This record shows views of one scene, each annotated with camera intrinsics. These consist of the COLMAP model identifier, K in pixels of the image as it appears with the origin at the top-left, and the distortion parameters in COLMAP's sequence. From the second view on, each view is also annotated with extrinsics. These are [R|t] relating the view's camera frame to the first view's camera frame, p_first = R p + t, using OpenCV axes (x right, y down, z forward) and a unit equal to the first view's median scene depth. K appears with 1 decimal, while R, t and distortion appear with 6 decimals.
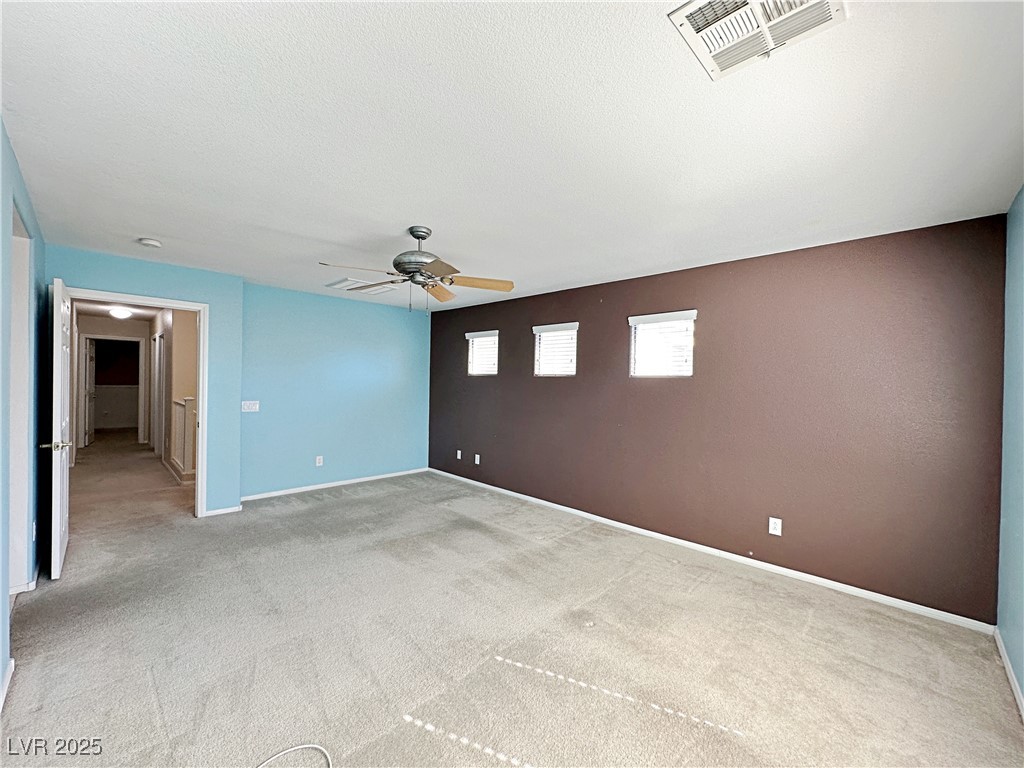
lens RADIAL K [[408.0, 0, 513.5], [0, 408.0, 384.1], [0, 0, 1]] dist [-0.001620, 0.000496]
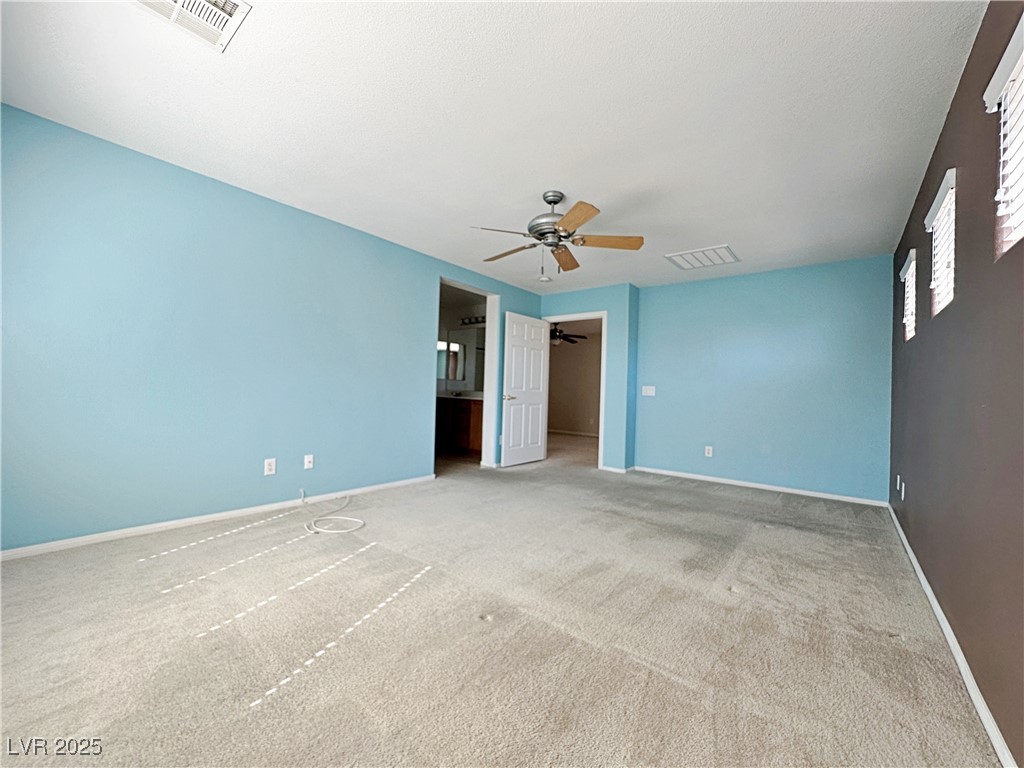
lens RADIAL K [[408.0, 0, 513.5], [0, 408.0, 384.1], [0, 0, 1]] dist [-0.001620, 0.000496]
pose [[0.095264, -0.041714, -0.994578, 0.559658], [-0.042244, 0.998052, -0.045906, 0.120164], [0.994555, 0.046388, 0.093316, 0.575318]]
